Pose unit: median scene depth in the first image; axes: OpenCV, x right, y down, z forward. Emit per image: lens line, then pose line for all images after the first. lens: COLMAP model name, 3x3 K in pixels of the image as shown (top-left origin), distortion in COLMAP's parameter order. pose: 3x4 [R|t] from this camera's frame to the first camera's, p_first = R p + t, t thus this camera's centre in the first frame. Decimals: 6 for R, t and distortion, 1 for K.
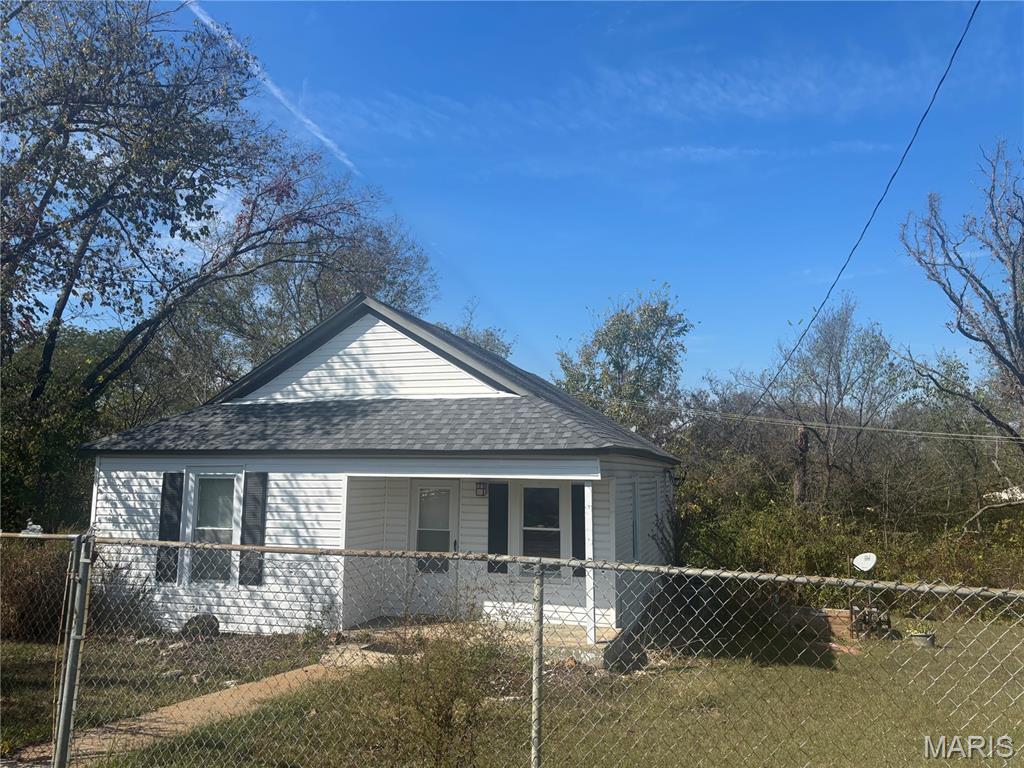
lens RADIAL K [[780.7, 0, 512.0], [0, 780.7, 384.0], [0, 0, 1]] dist [0.124933, -0.143874]
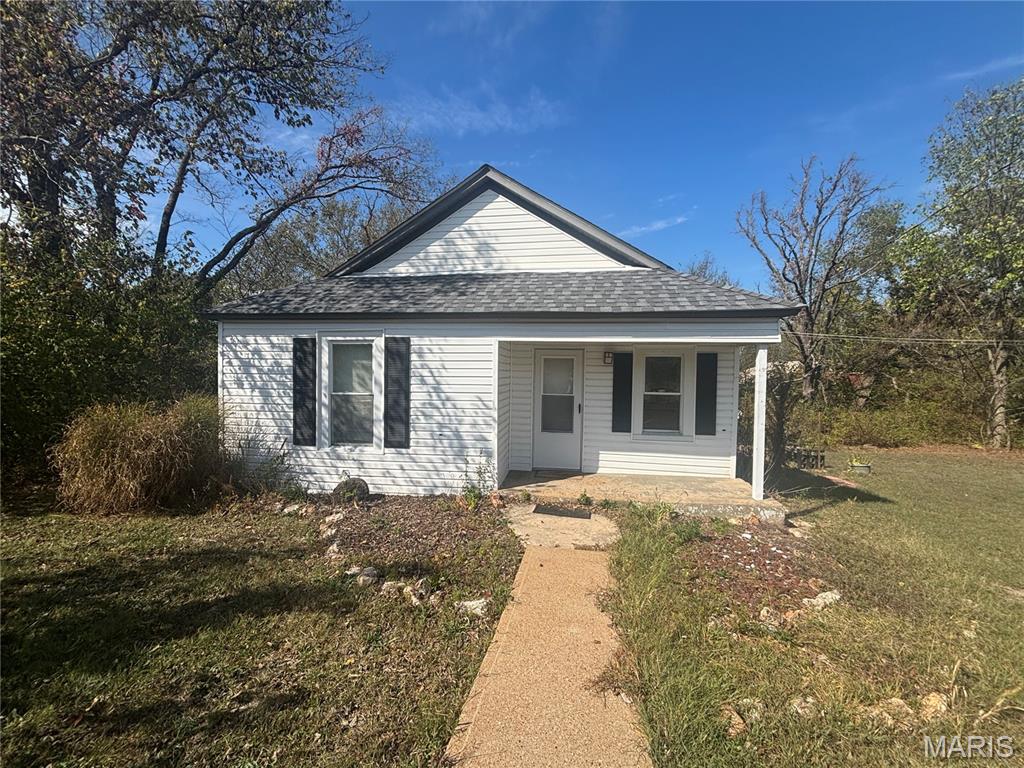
lens RADIAL K [[386.4, 0, 491.6], [0, 386.4, 382.3], [0, 0, 1]] dist [0.000134, -0.000080]
pose [[0.987575, -0.003842, 0.157103, -0.277451], [-0.018259, 0.990125, 0.138994, 0.096665], [-0.156086, -0.140135, 0.977752, 0.499435]]
